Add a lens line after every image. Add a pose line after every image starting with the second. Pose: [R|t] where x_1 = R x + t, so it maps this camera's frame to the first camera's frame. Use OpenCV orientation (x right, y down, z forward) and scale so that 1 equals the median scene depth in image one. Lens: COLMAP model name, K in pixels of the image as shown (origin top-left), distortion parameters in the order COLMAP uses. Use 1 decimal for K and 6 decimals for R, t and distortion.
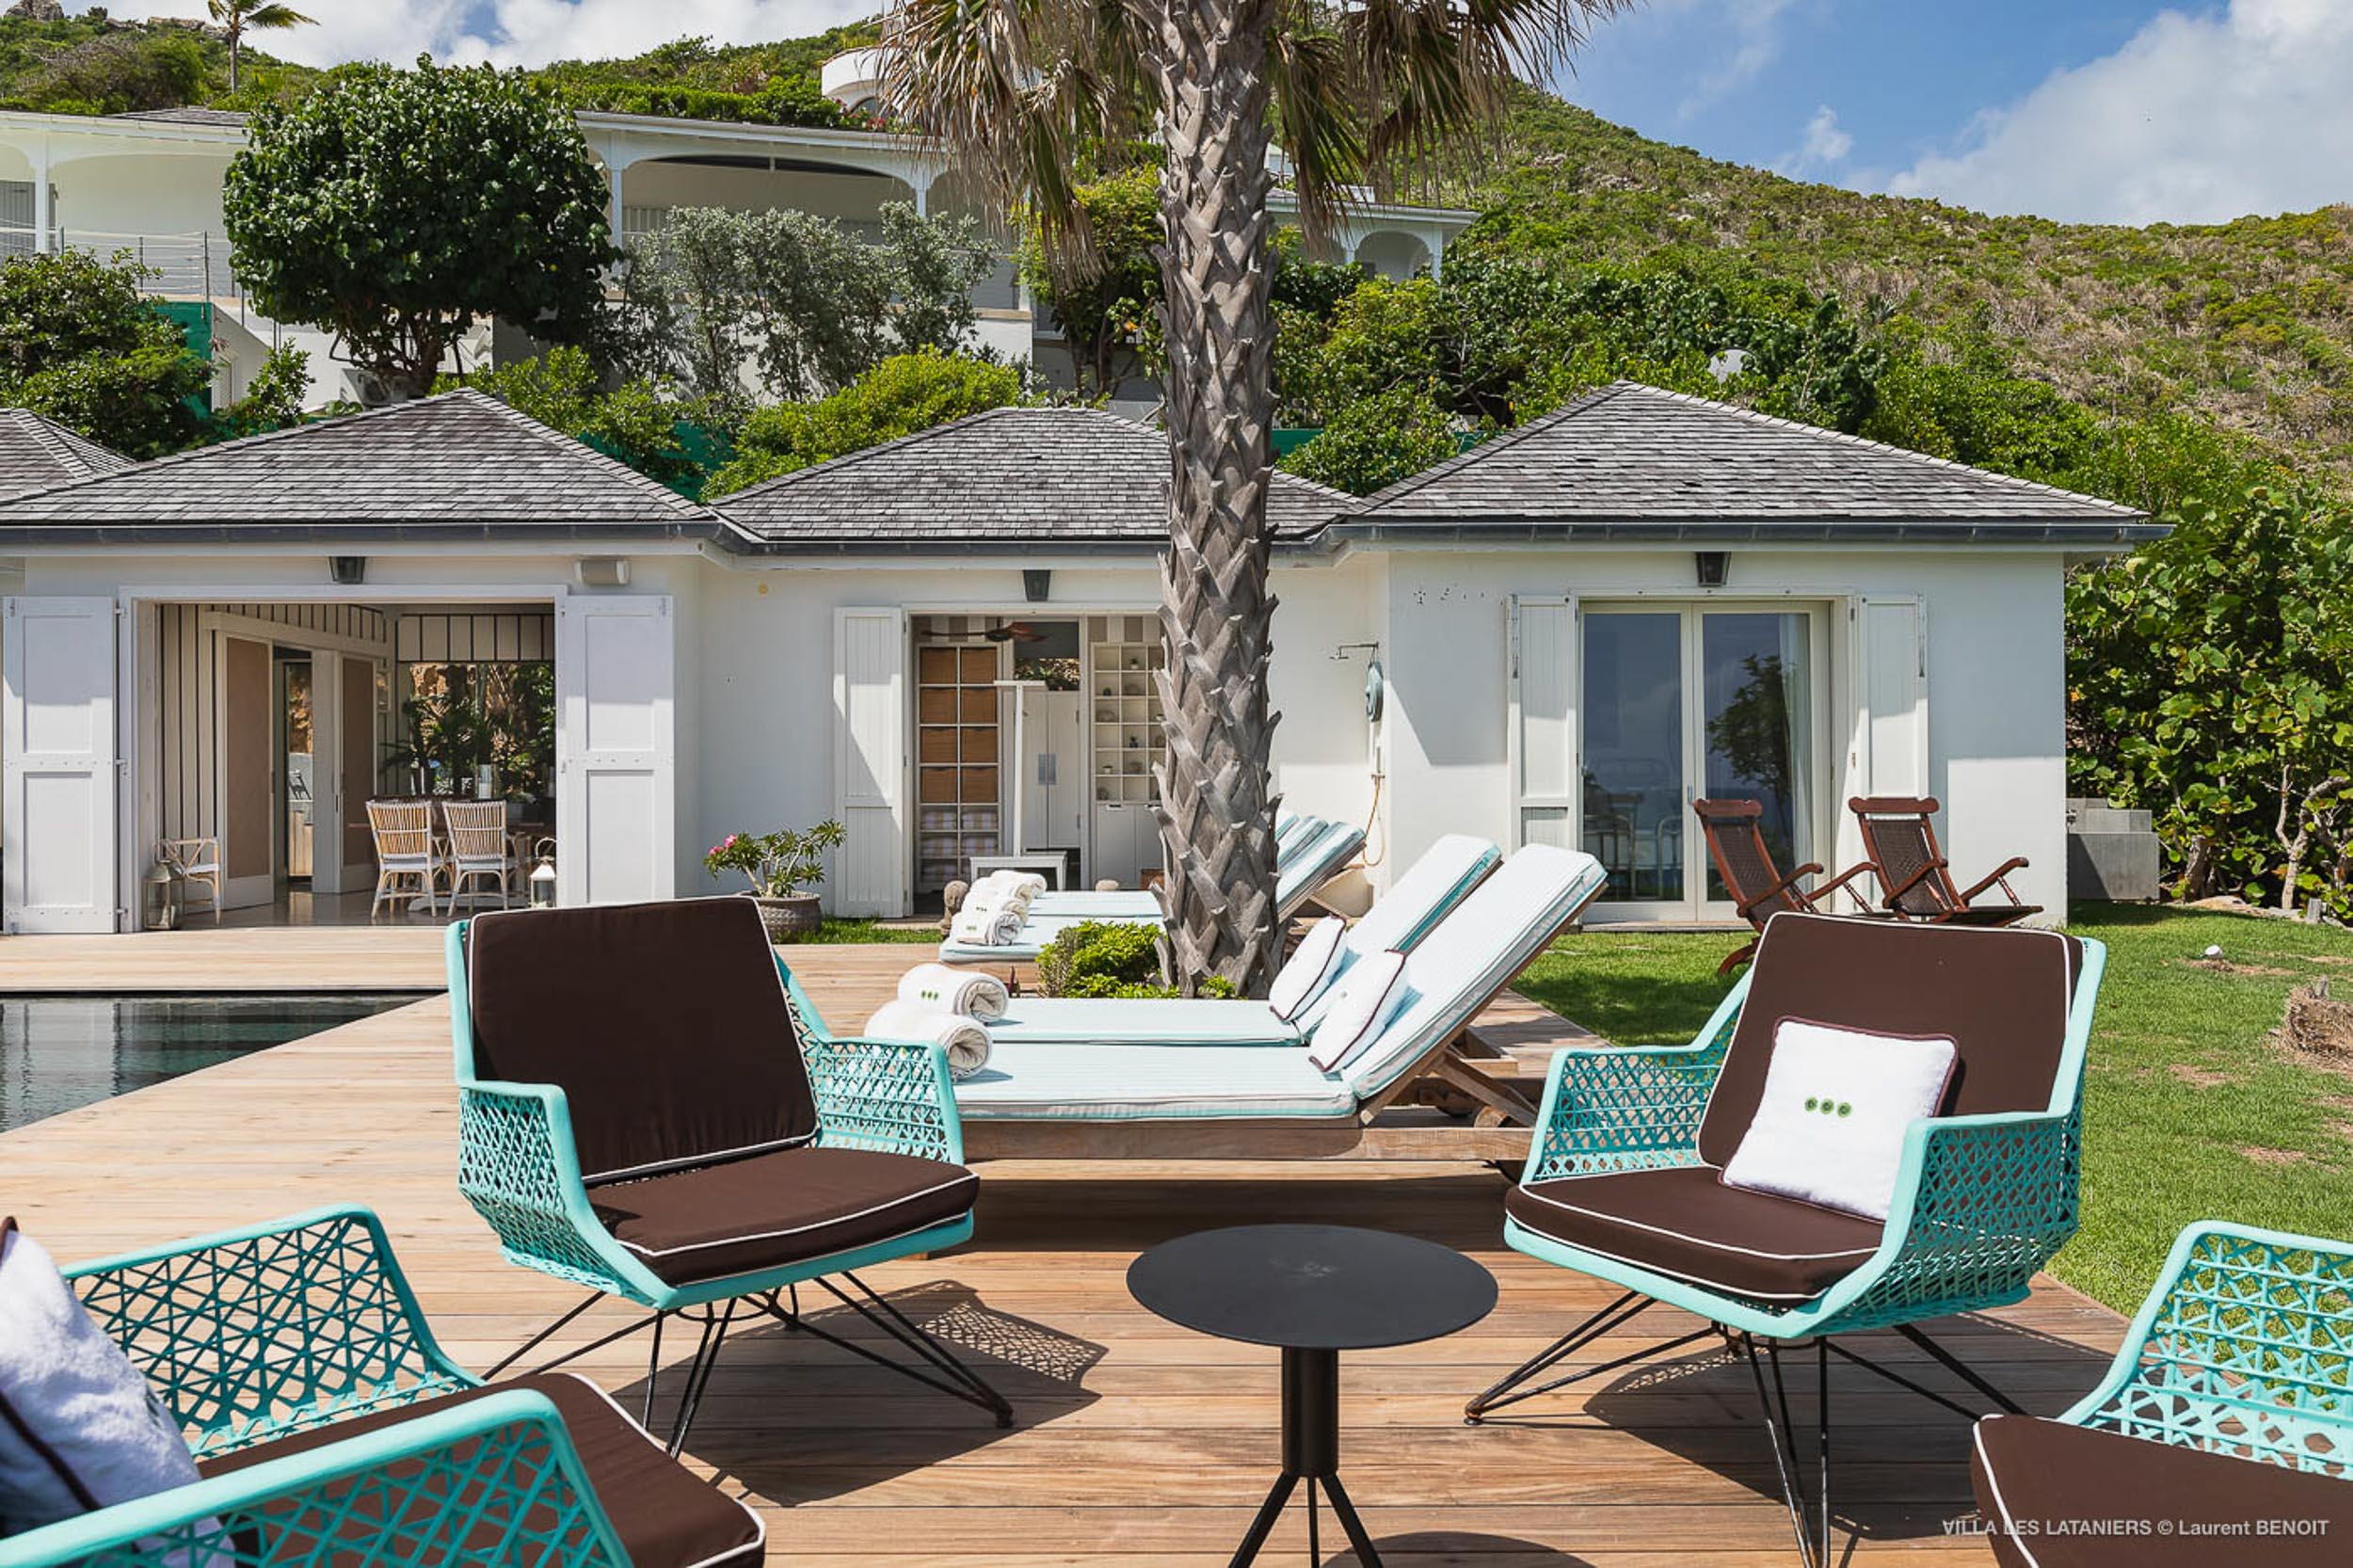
lens RADIAL K [[1641.0, 0, 1171.5], [0, 1641.0, 768.7], [0, 0, 1]] dist [-0.024793, 0.002045]
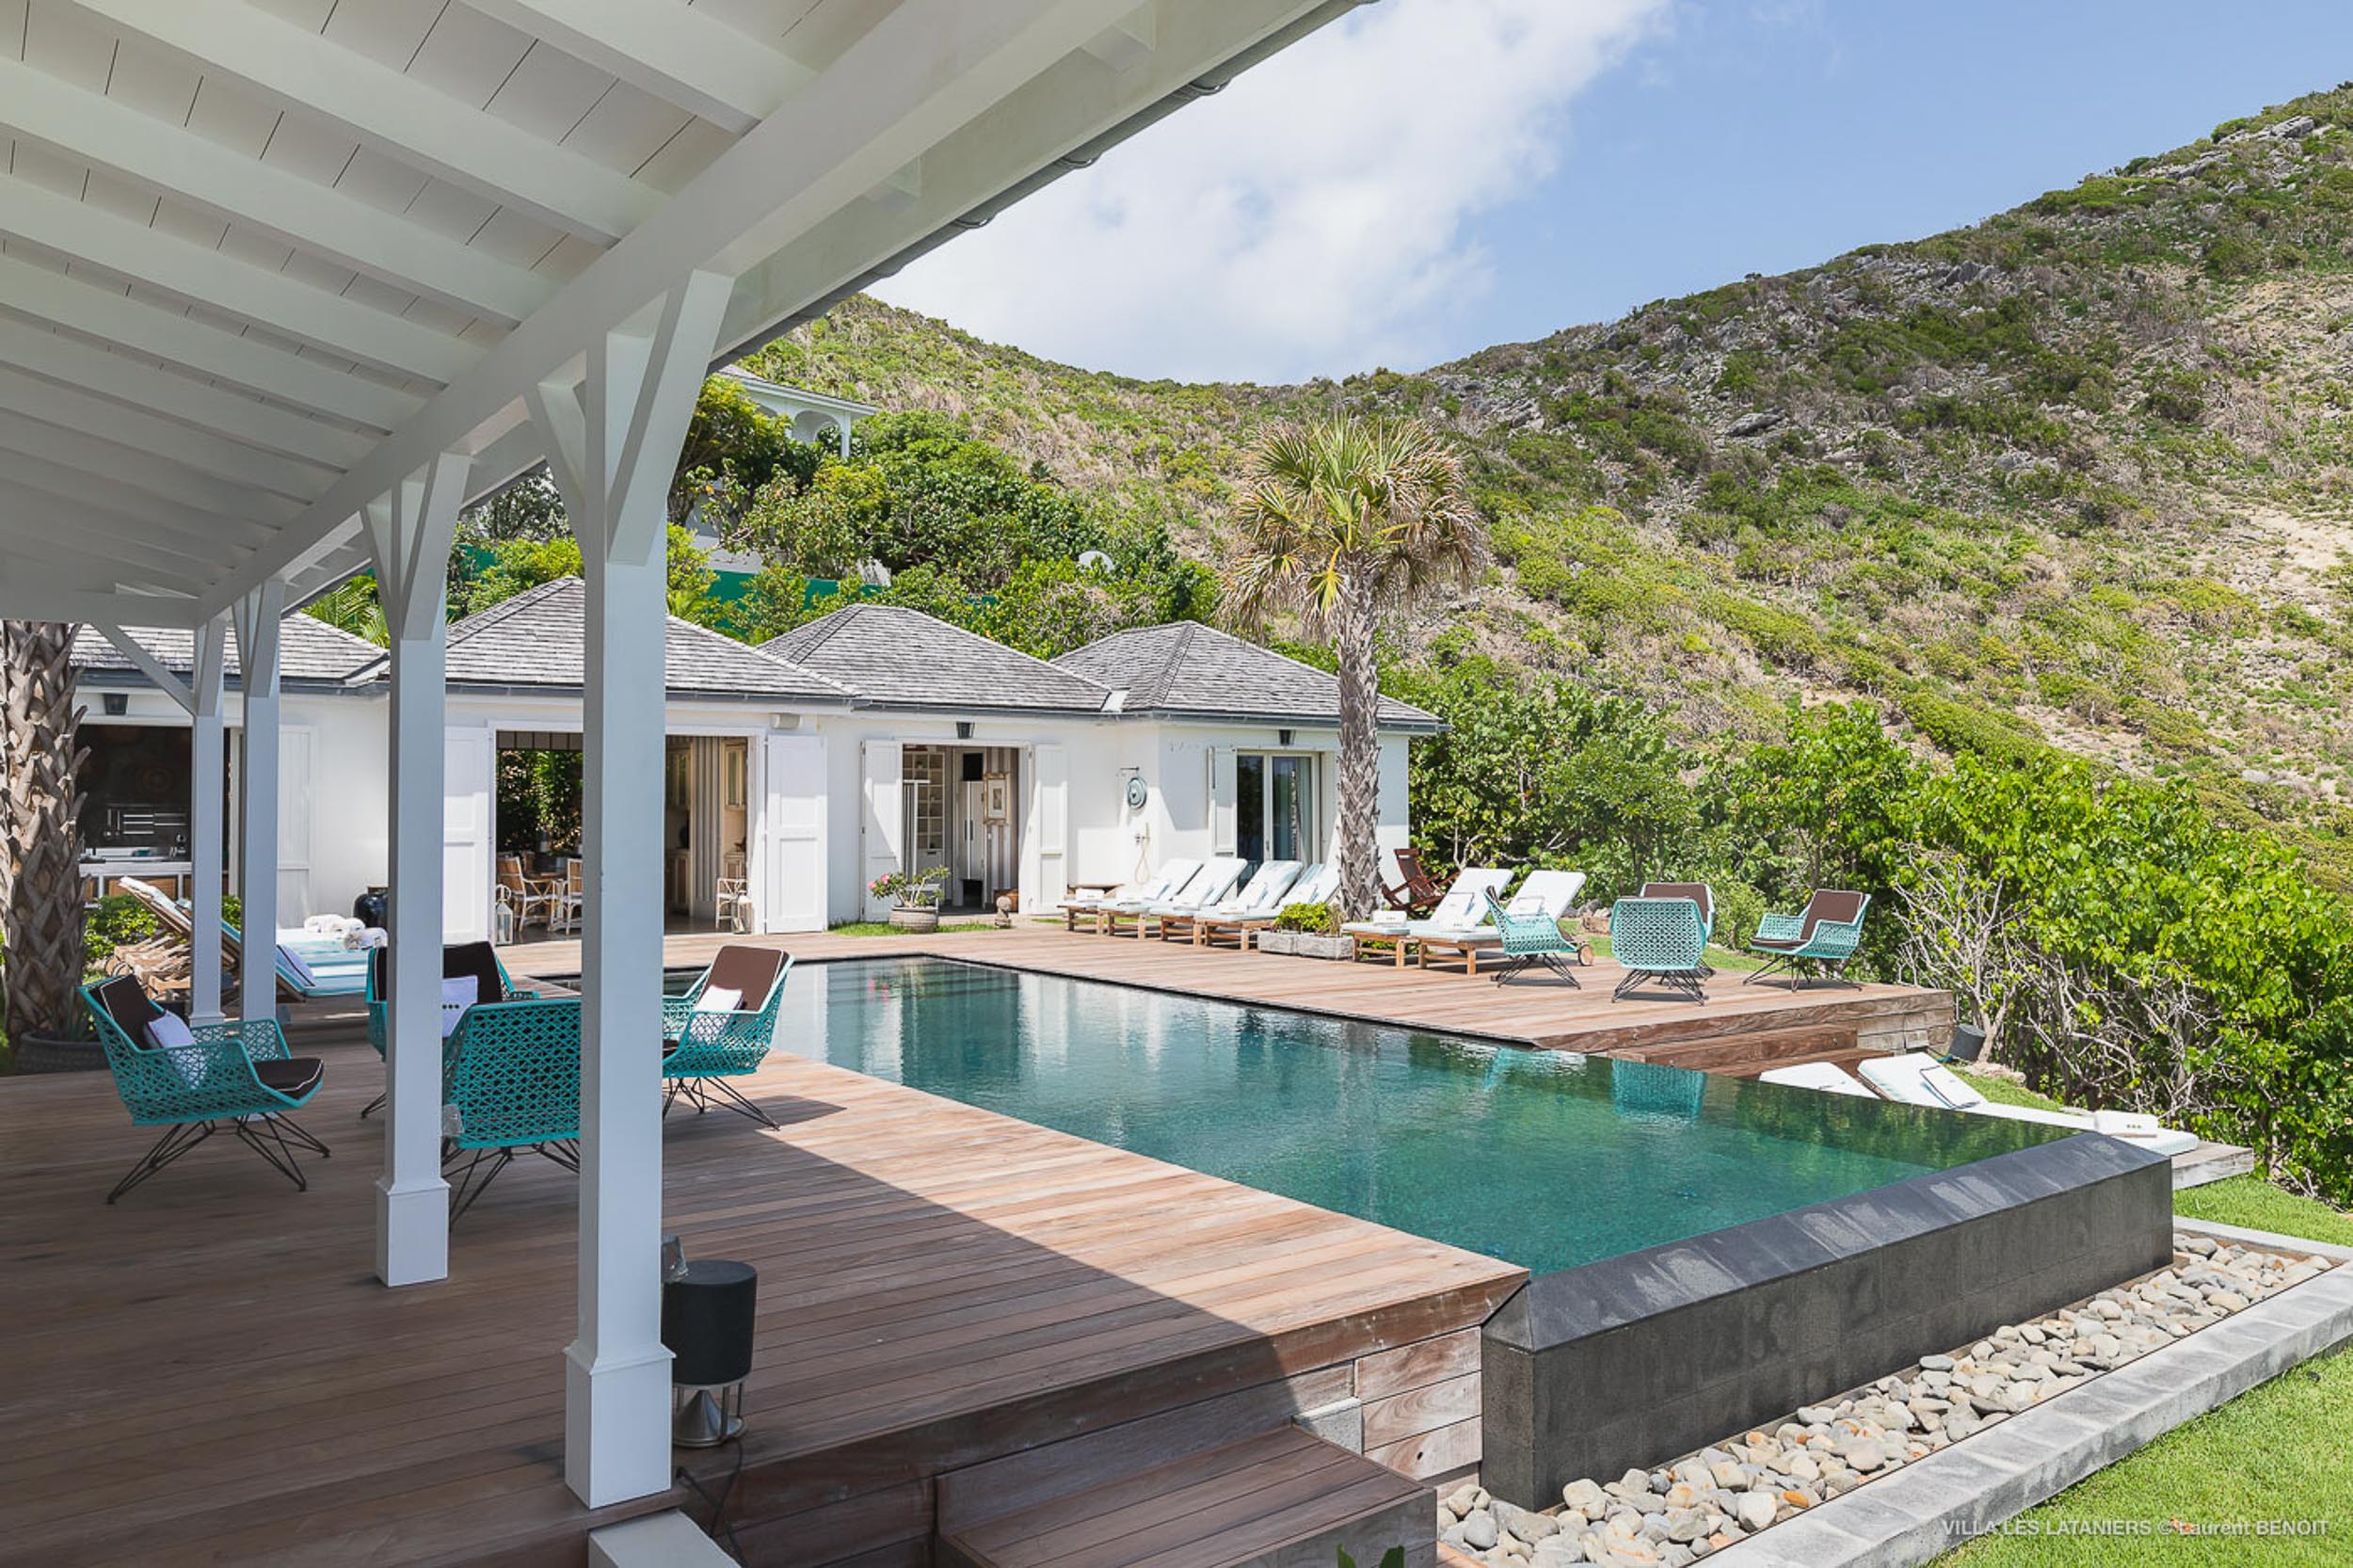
lens RADIAL K [[1641.0, 0, 1171.5], [0, 1641.0, 768.7], [0, 0, 1]] dist [-0.024793, 0.002045]
pose [[0.801845, 0.017855, 0.597265, -0.904060], [-0.011538, 0.999830, -0.014400, -0.044218], [-0.597421, 0.004655, 0.801914, -0.512413]]
